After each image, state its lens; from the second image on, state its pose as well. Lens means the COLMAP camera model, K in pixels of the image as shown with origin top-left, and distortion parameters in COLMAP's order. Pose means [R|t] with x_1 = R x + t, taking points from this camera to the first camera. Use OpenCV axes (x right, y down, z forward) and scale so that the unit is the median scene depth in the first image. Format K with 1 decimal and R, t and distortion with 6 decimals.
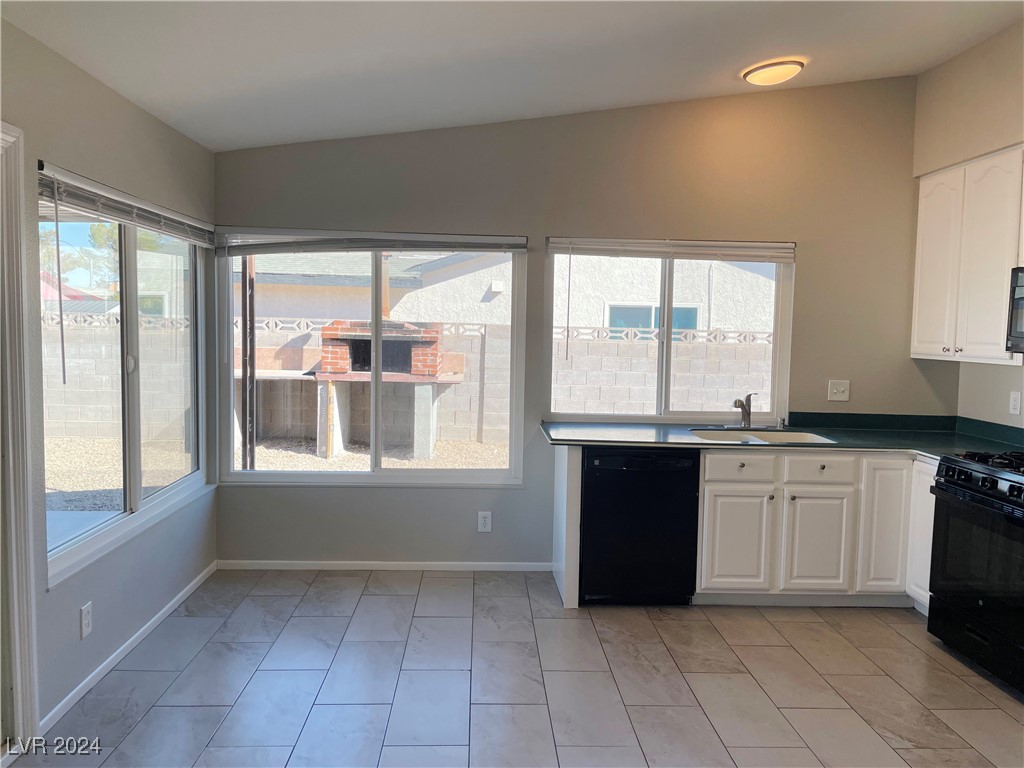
lens RADIAL K [[773.1, 0, 510.4], [0, 773.1, 385.5], [0, 0, 1]] dist [0.010403, -0.013725]
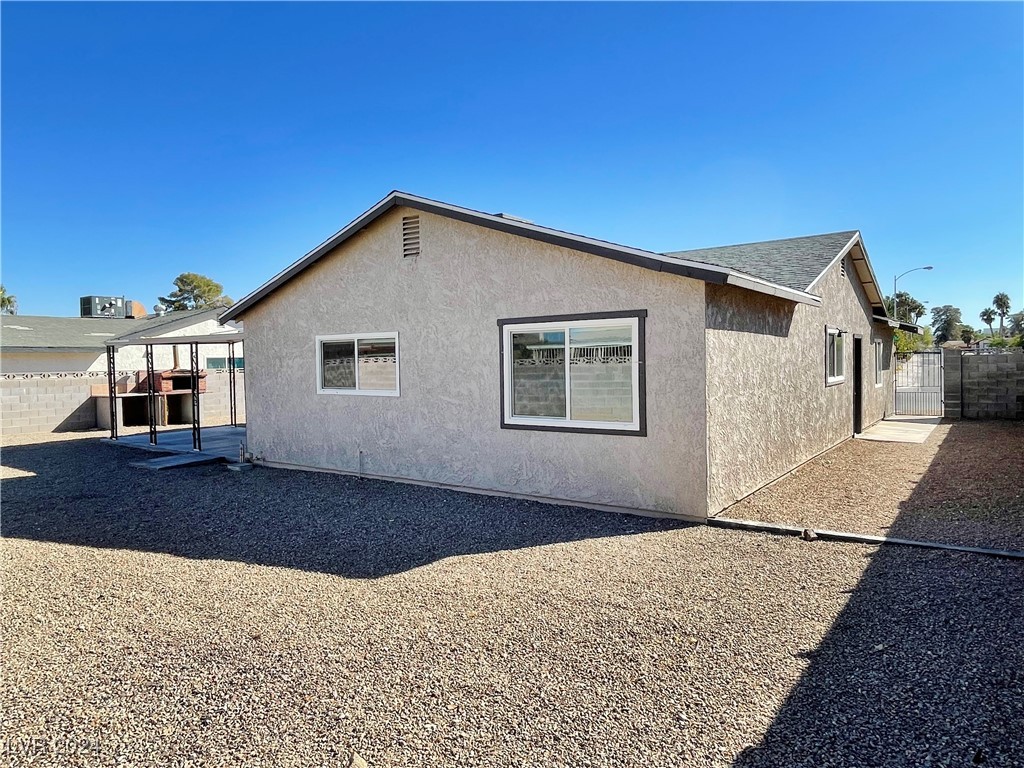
lens RADIAL K [[660.0, 0, 512.9], [0, 660.0, 385.9], [0, 0, 1]] dist [0.009257, -0.012352]
pose [[0.621689, -0.072031, 0.779945, -0.918836], [0.098301, 0.995065, 0.013543, 0.035459], [-0.777071, 0.068250, 0.625701, -0.906016]]
